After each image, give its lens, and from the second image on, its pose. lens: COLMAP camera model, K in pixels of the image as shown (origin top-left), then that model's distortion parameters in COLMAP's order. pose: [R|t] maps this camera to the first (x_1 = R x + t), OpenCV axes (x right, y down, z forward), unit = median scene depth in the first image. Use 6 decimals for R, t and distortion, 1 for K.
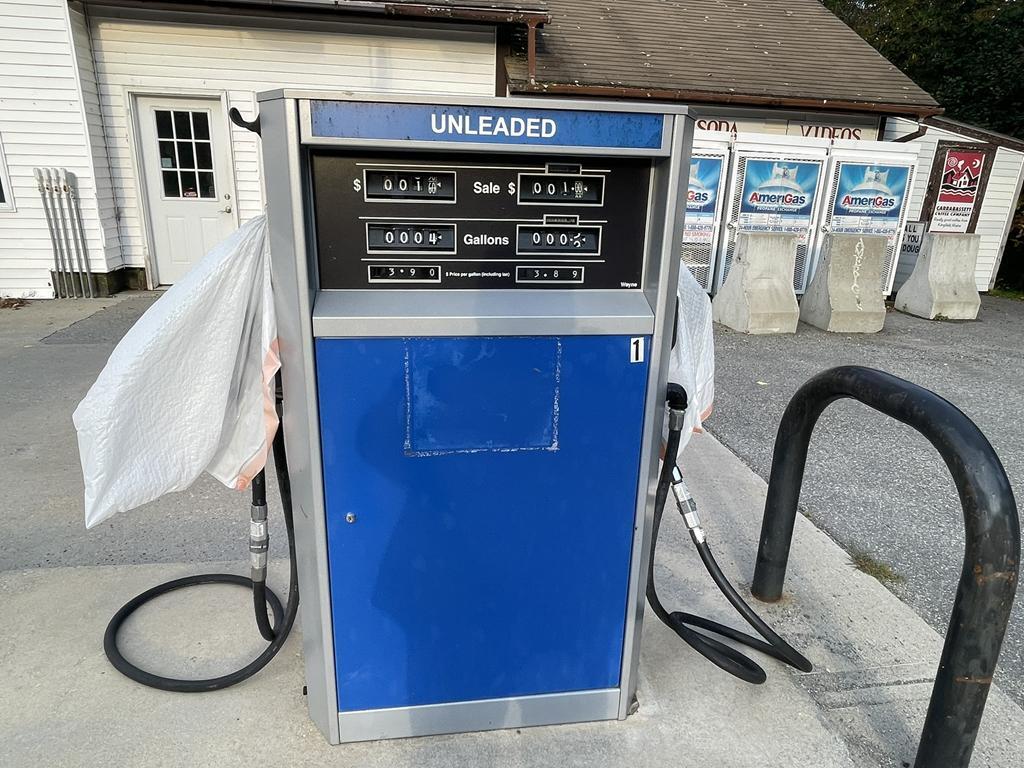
lens RADIAL K [[670.5, 0, 512.6], [0, 670.5, 409.4], [0, 0, 1]] dist [-0.005868, -0.004952]
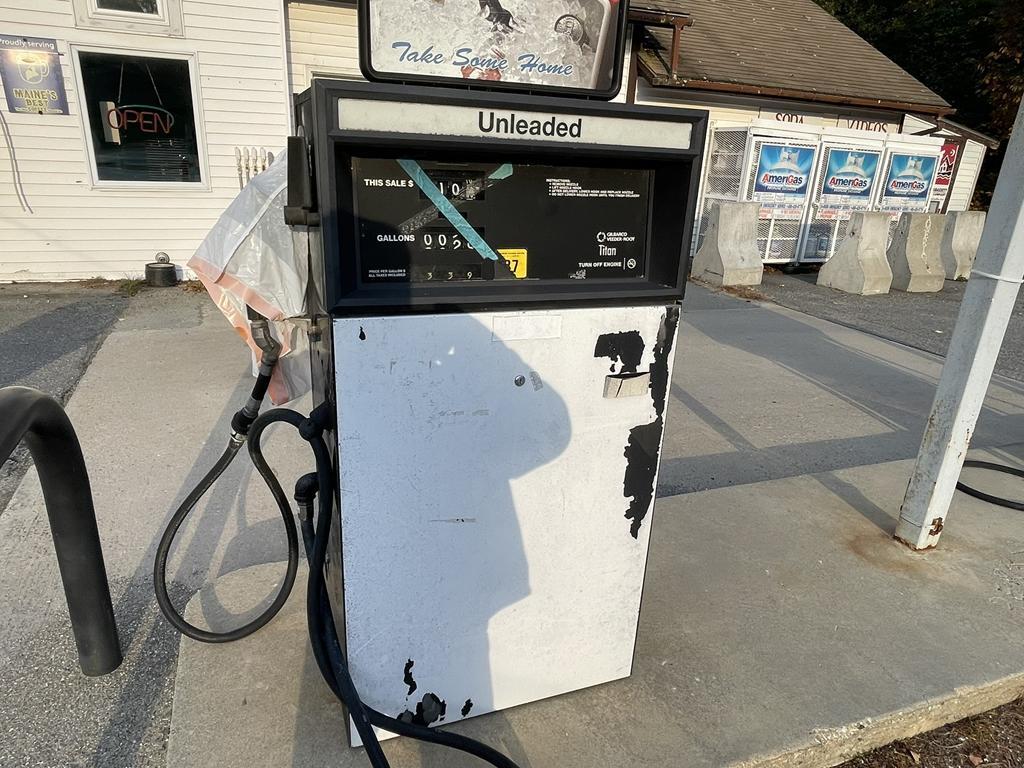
lens RADIAL K [[670.5, 0, 512.6], [0, 670.5, 409.4], [0, 0, 1]] dist [-0.005868, -0.004952]
pose [[0.976326, -0.063813, 0.206678, -0.460308], [0.055887, 0.997468, 0.043969, 0.005615], [-0.208961, -0.031377, 0.977421, -0.060526]]
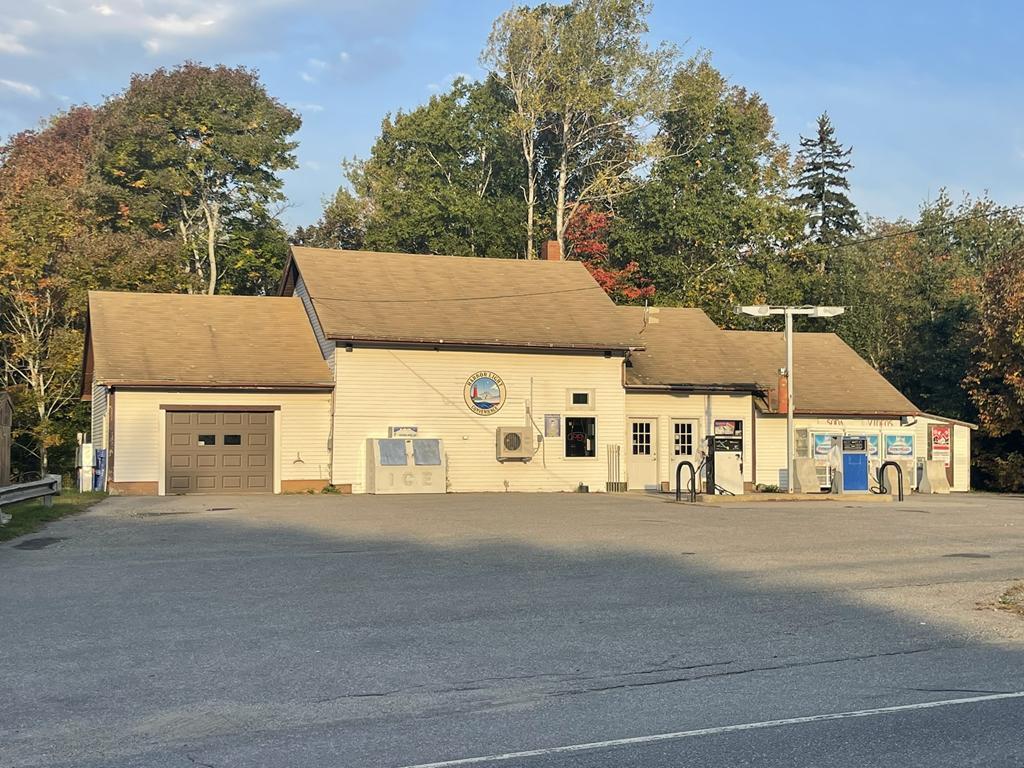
lens RADIAL K [[1401.6, 0, 512.0], [0, 1401.6, 384.0], [0, 0, 1]] dist [0.106268, -0.397899]
pose [[0.987887, -0.020657, 0.153797, -1.692794], [0.076974, 0.925806, -0.370078, 1.294492], [-0.134741, 0.377433, 0.916182, -3.703131]]
